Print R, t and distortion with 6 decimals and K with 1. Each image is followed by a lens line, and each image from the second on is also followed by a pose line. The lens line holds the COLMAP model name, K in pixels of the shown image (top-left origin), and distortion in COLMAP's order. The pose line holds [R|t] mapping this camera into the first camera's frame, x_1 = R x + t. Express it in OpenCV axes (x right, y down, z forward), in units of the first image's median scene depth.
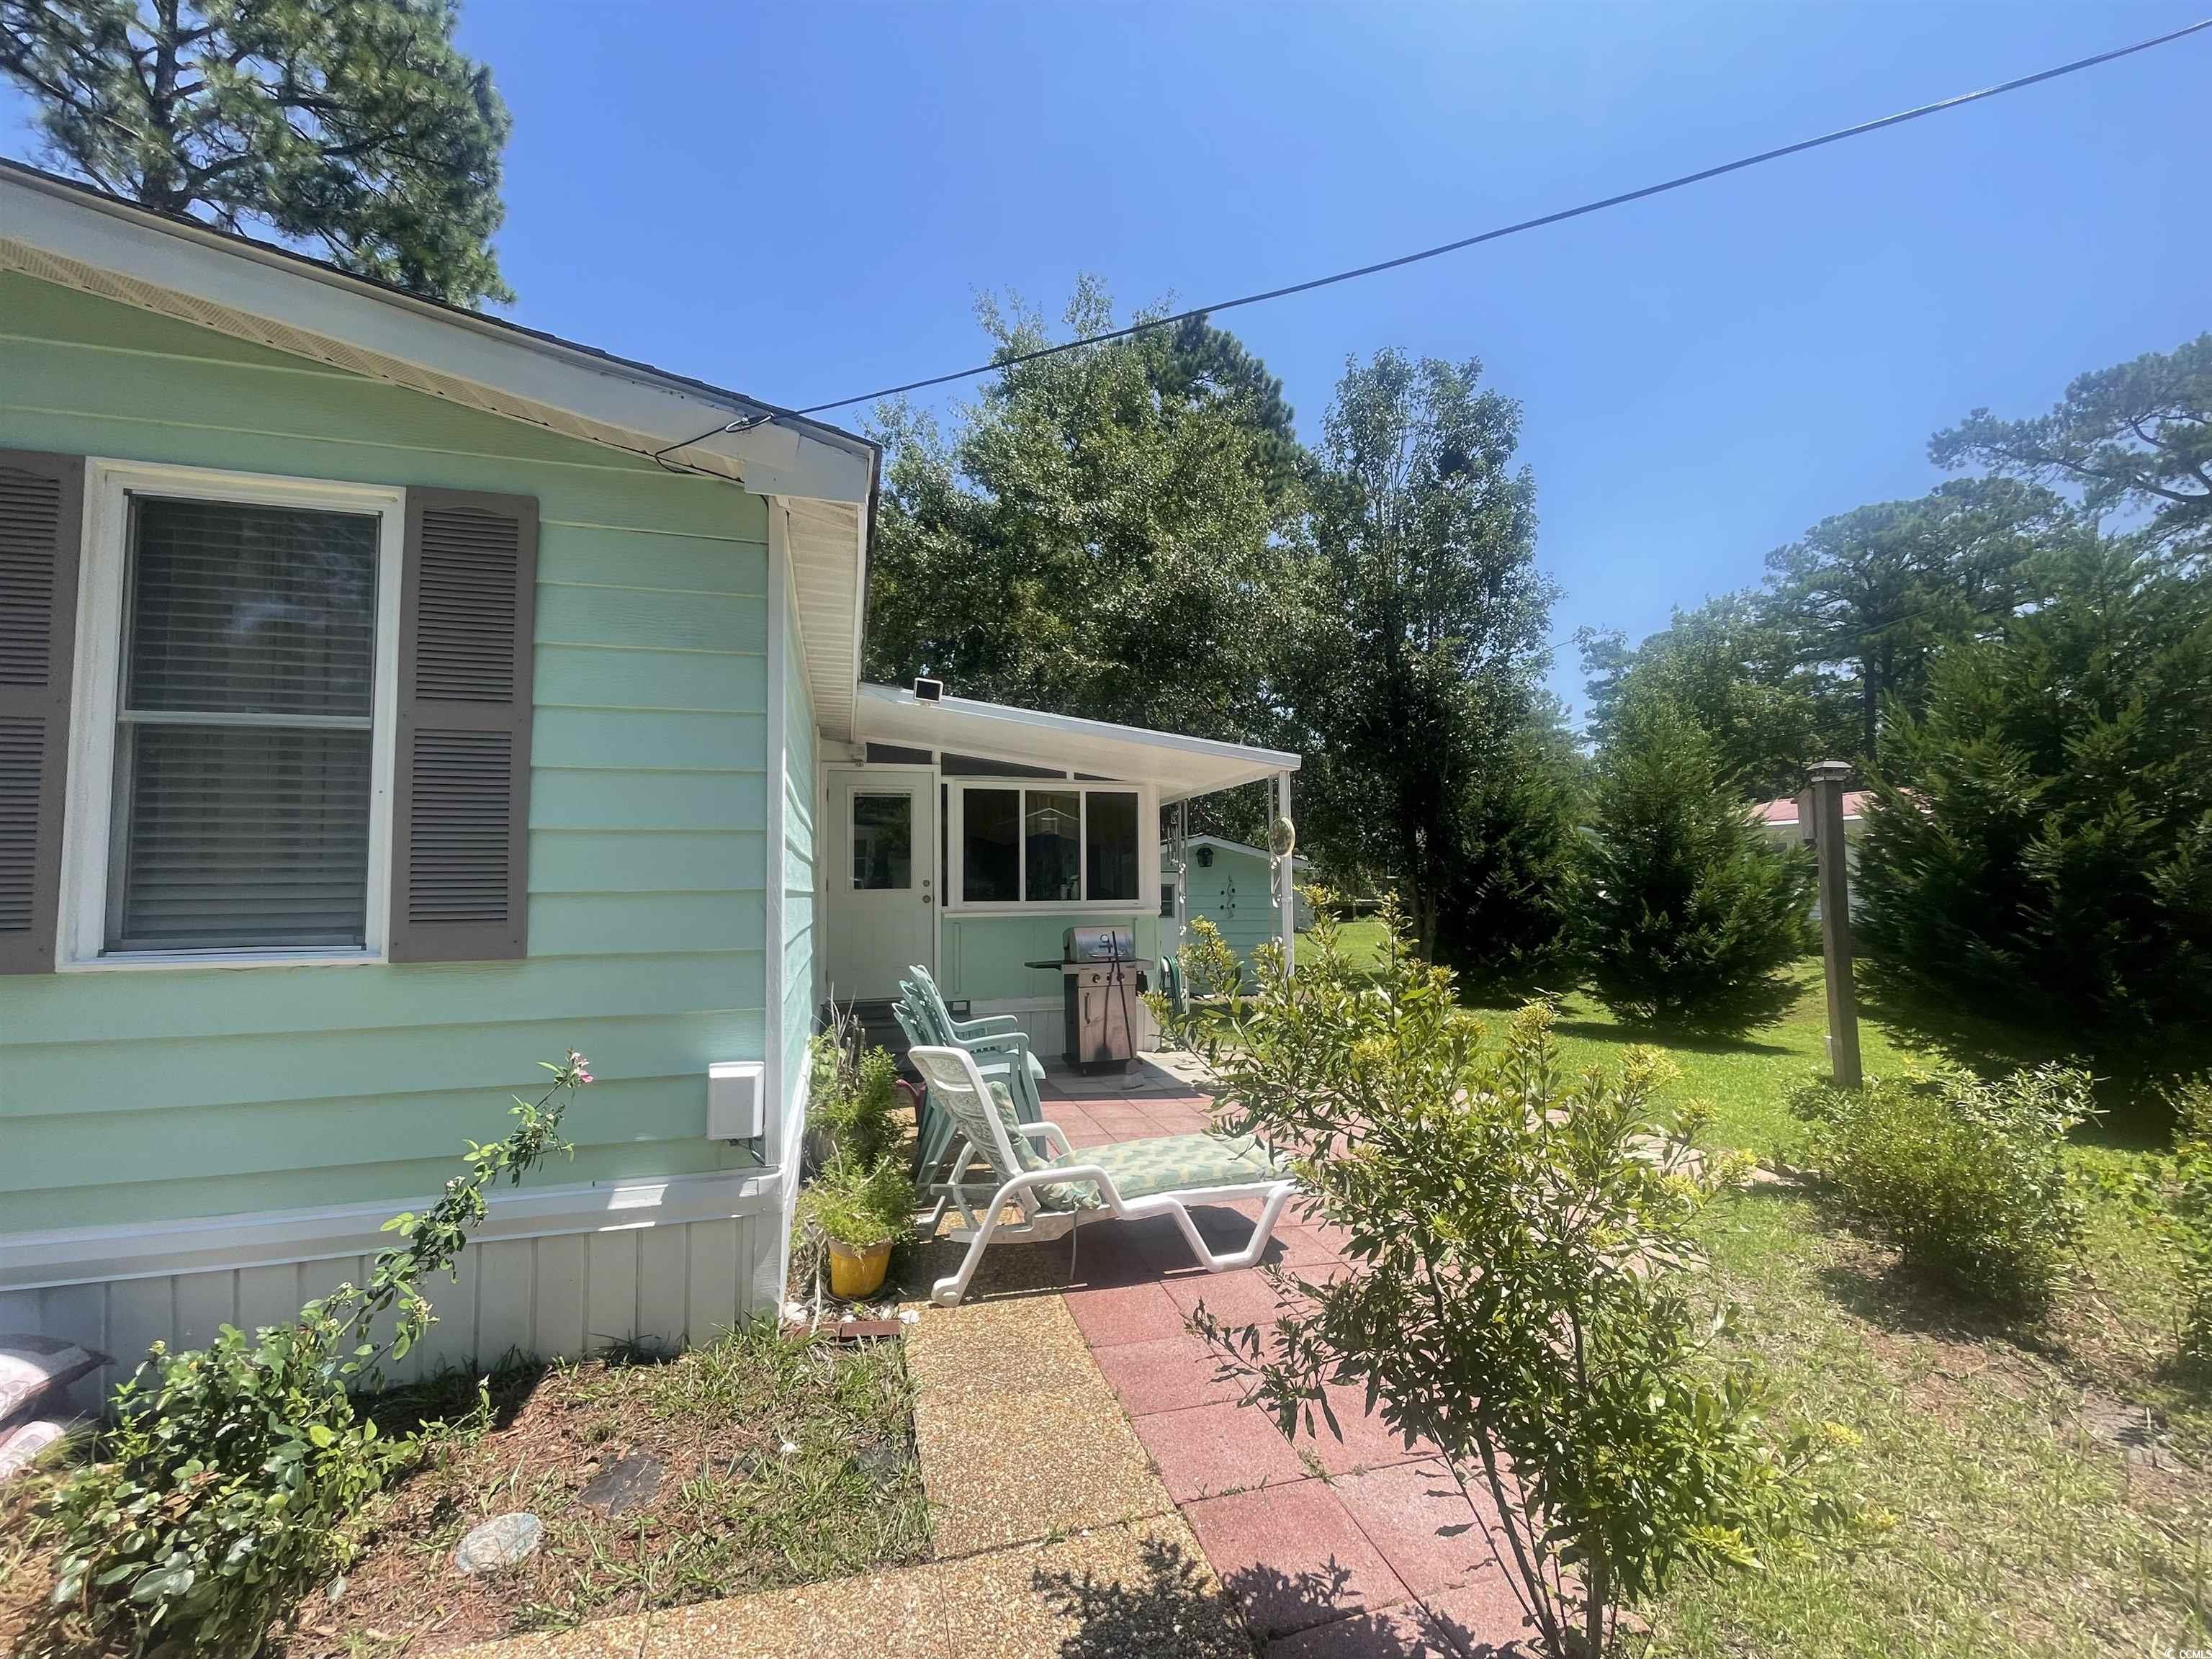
lens RADIAL K [[894.5, 0, 1095.2], [0, 894.5, 826.5], [0, 0, 1]] dist [-0.008121, 0.000917]
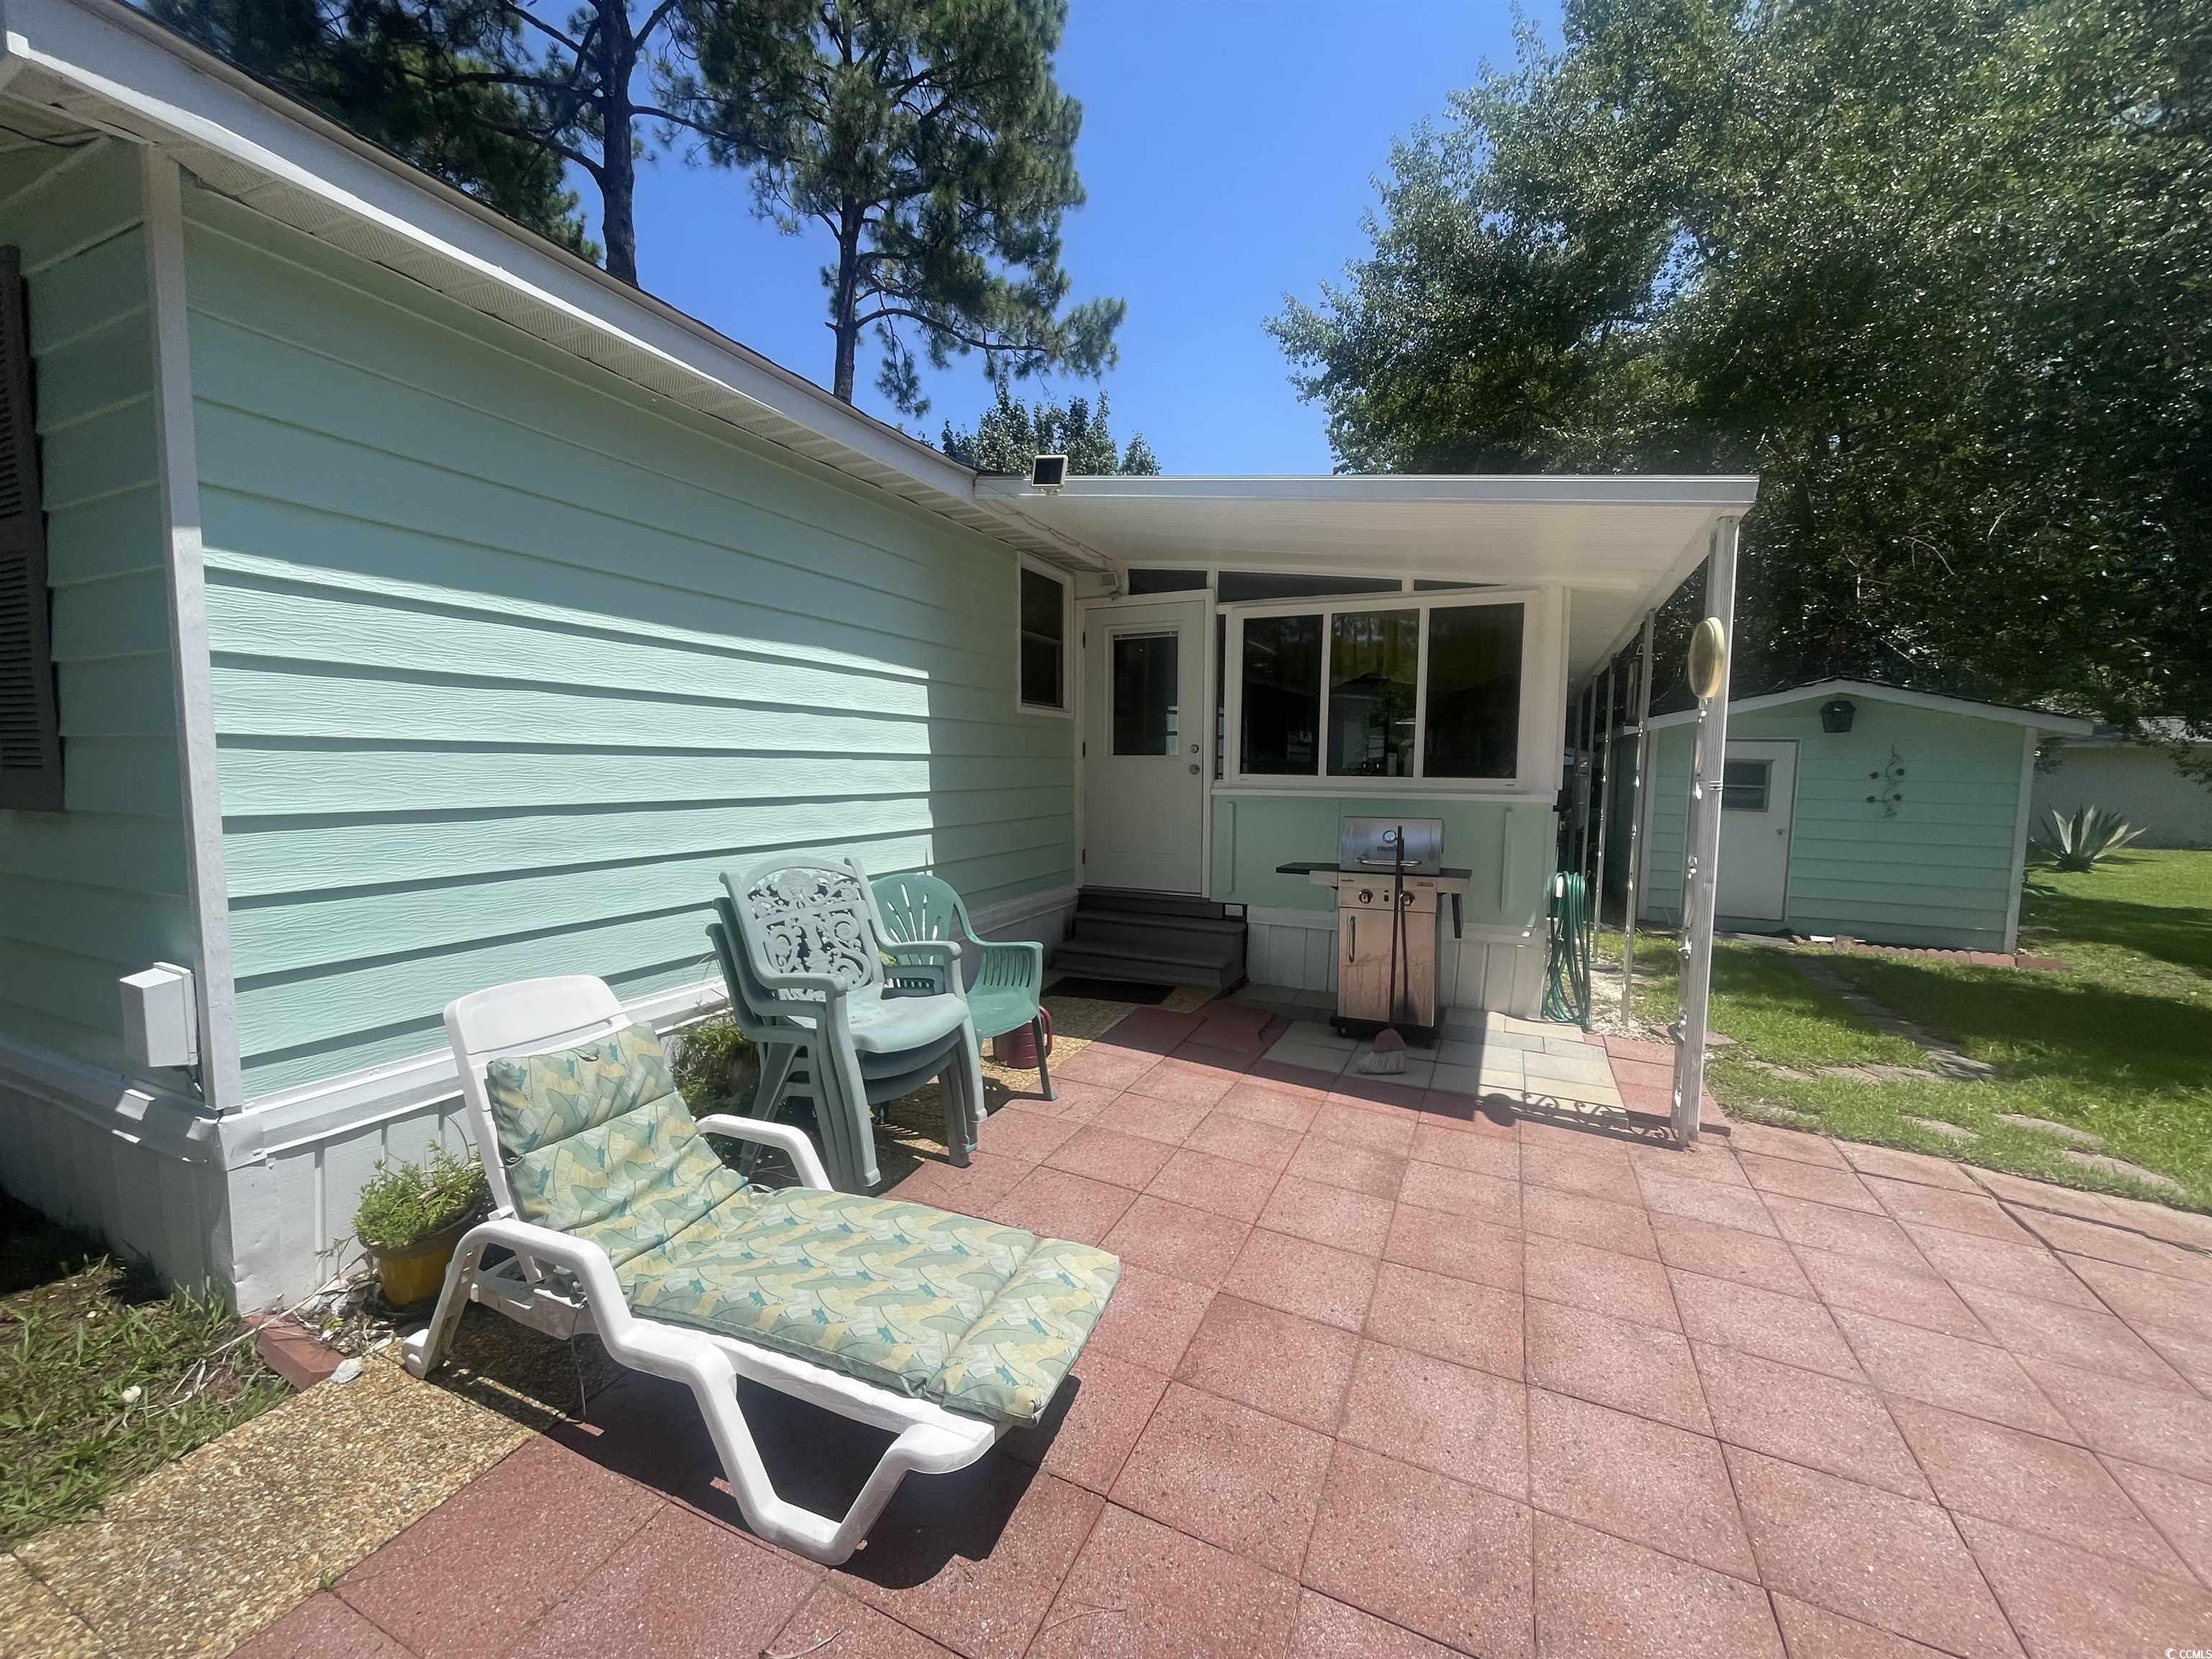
lens RADIAL K [[894.5, 0, 1100.7], [0, 894.5, 837.7], [0, 0, 1]] dist [-0.008121, 0.000917]
pose [[0.753007, 0.072344, -0.654024, 0.252646], [0.028351, 0.989448, 0.142089, 0.027153], [0.657401, -0.125536, 0.743010, 0.362999]]
